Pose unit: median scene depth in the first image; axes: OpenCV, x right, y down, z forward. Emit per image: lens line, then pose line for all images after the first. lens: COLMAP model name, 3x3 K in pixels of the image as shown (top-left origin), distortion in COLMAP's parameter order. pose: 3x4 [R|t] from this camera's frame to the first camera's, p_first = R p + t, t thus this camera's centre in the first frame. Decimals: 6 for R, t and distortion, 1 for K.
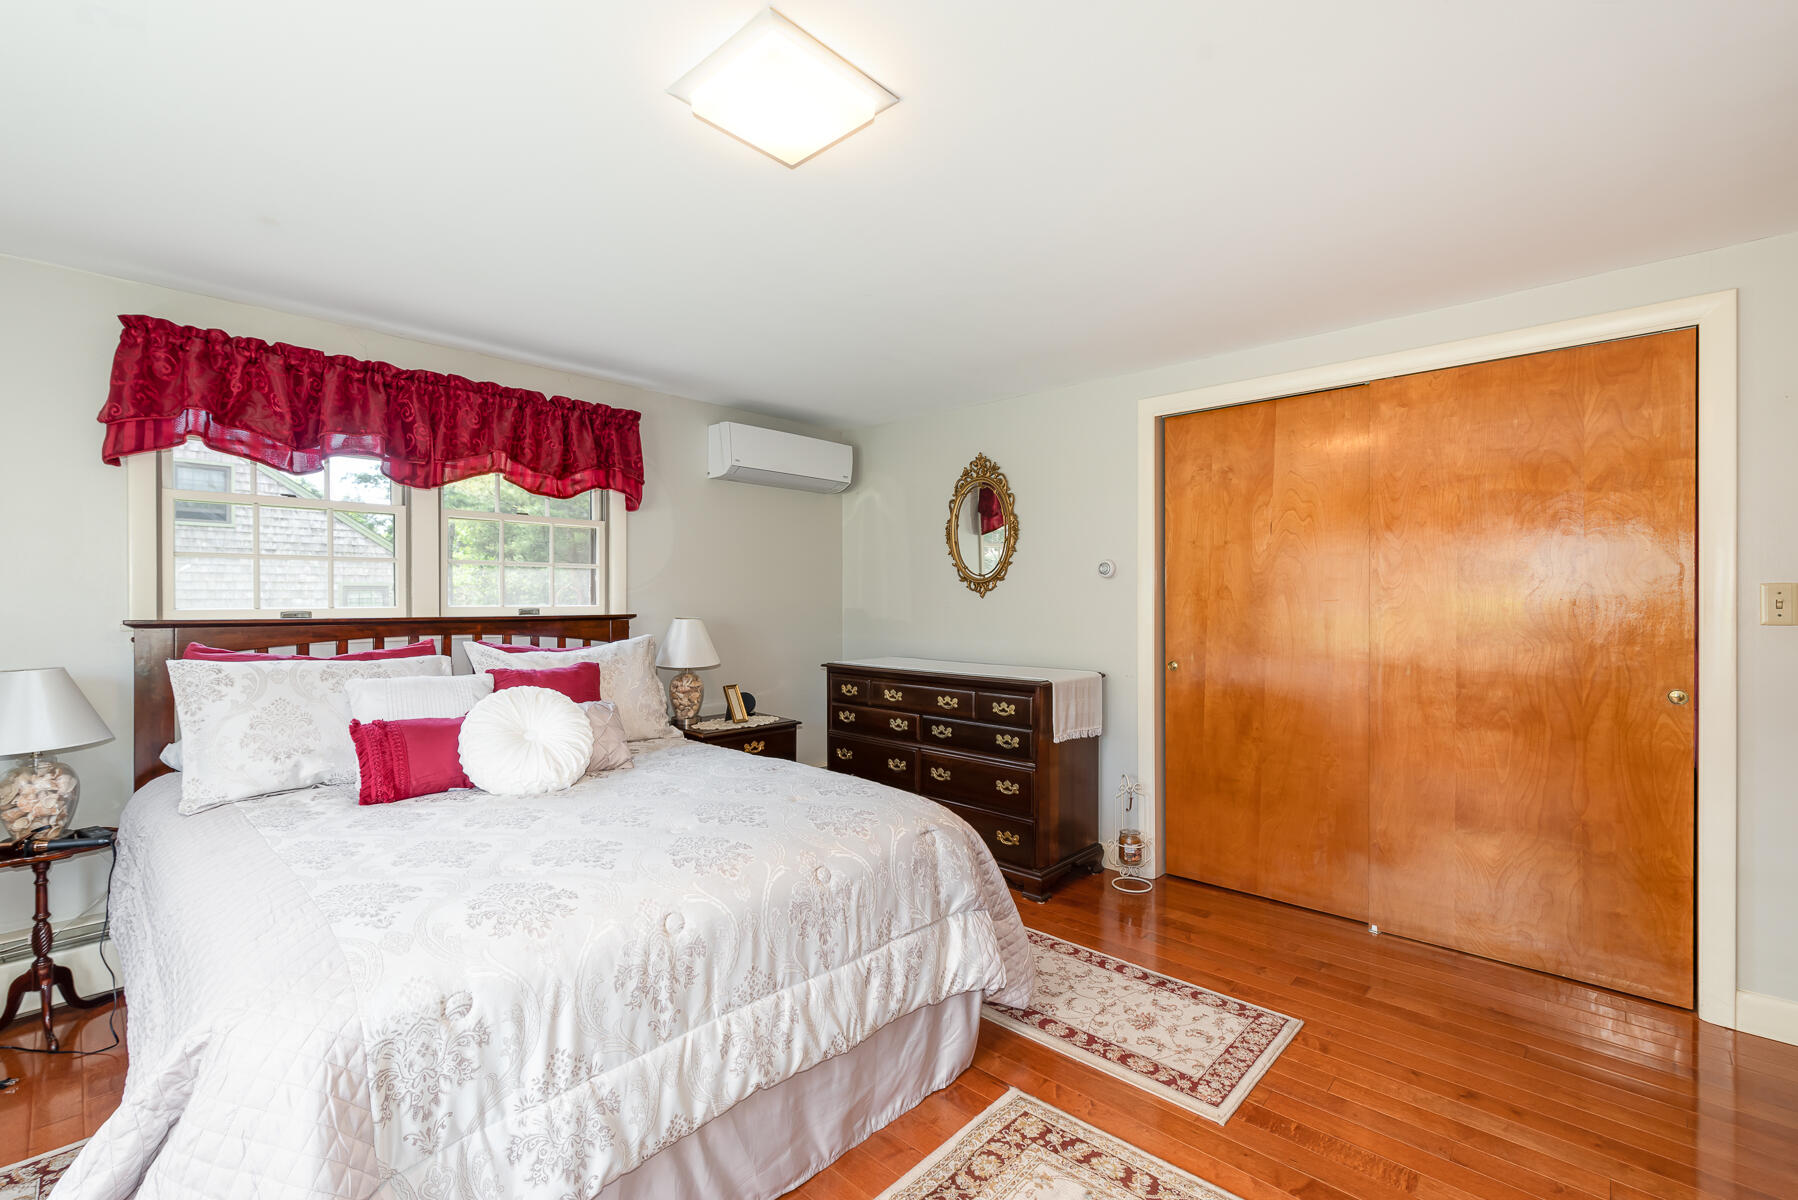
lens RADIAL K [[761.6, 0, 898.0], [0, 761.6, 601.8], [0, 0, 1]] dist [0.001100, -0.000172]
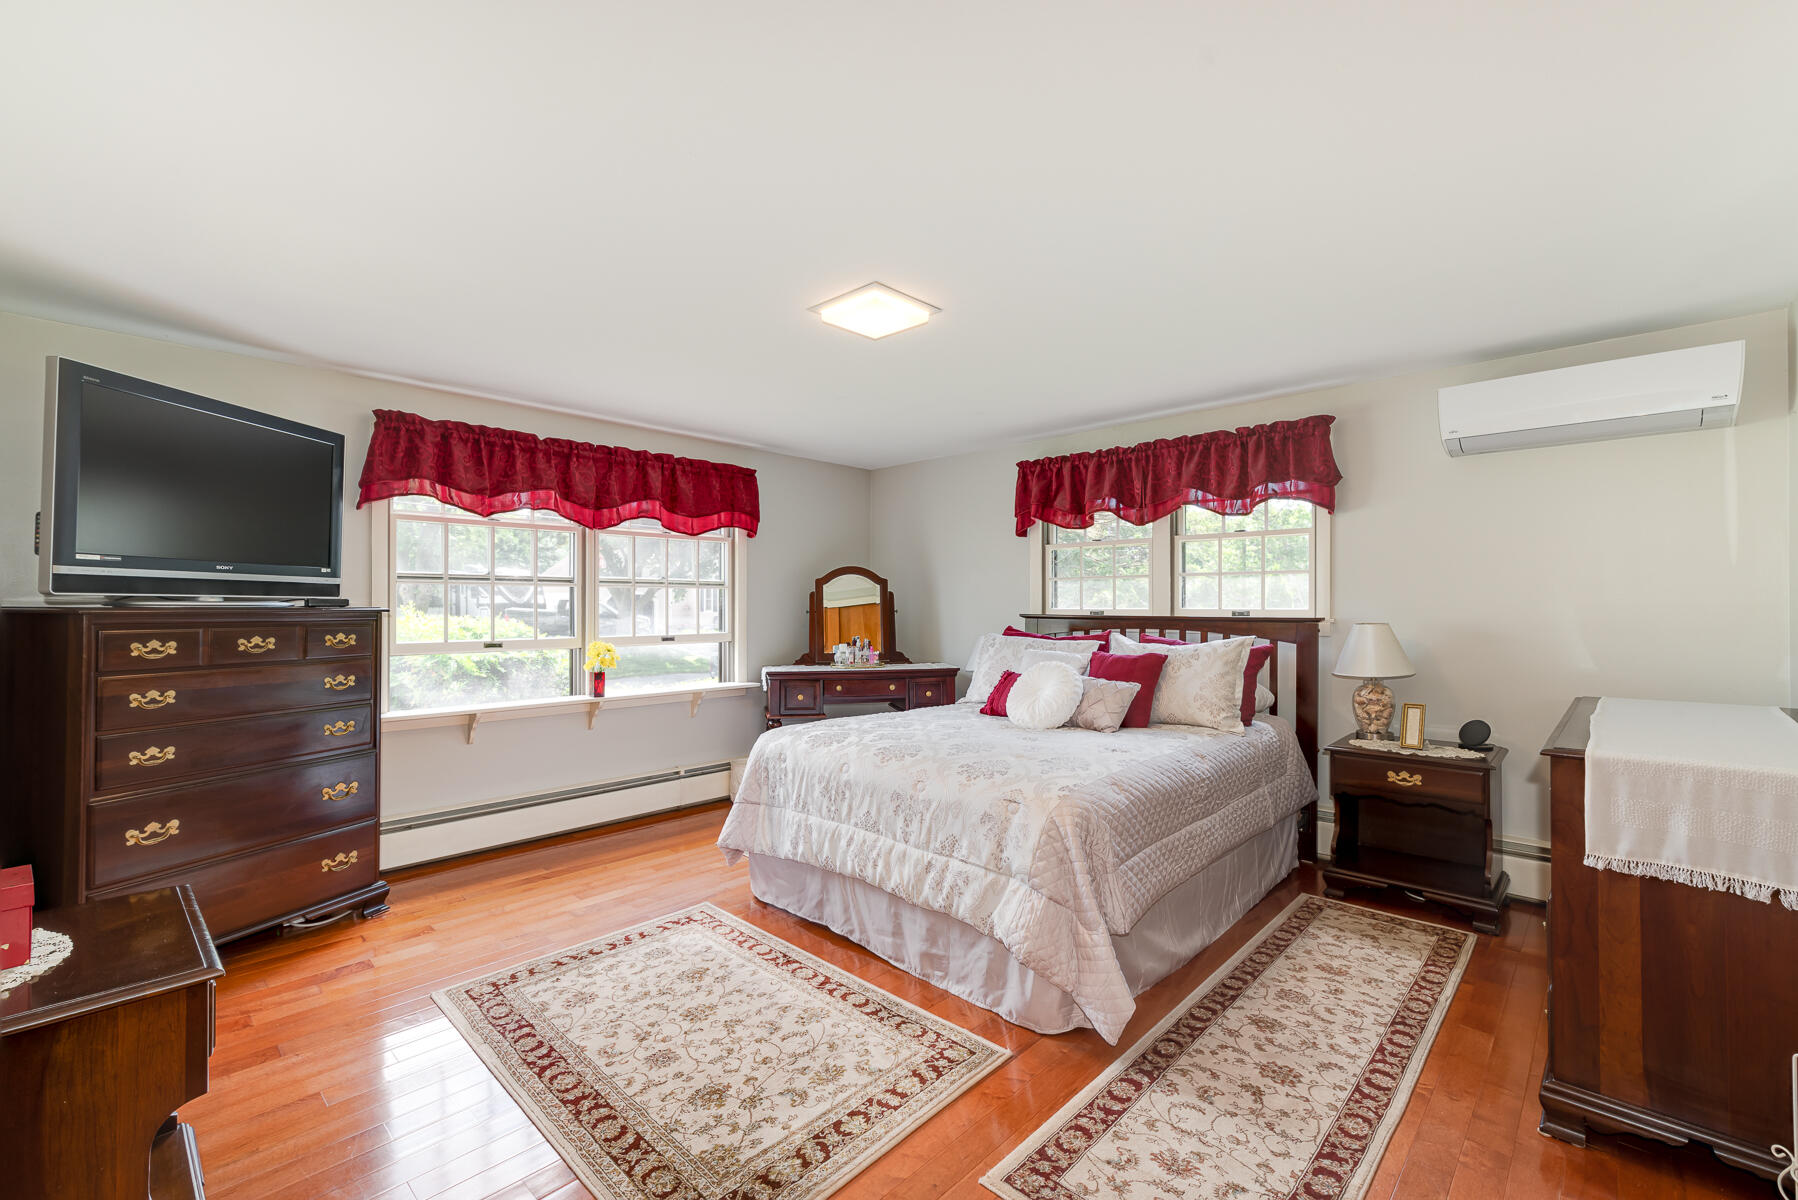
lens RADIAL K [[761.6, 0, 897.2], [0, 761.6, 600.8], [0, 0, 1]] dist [0.001100, -0.000172]
pose [[-0.000333, -0.004268, -0.999991, 0.915105], [0.000515, 0.999991, -0.004268, -0.001877], [1.000000, -0.000516, -0.000331, 0.617079]]
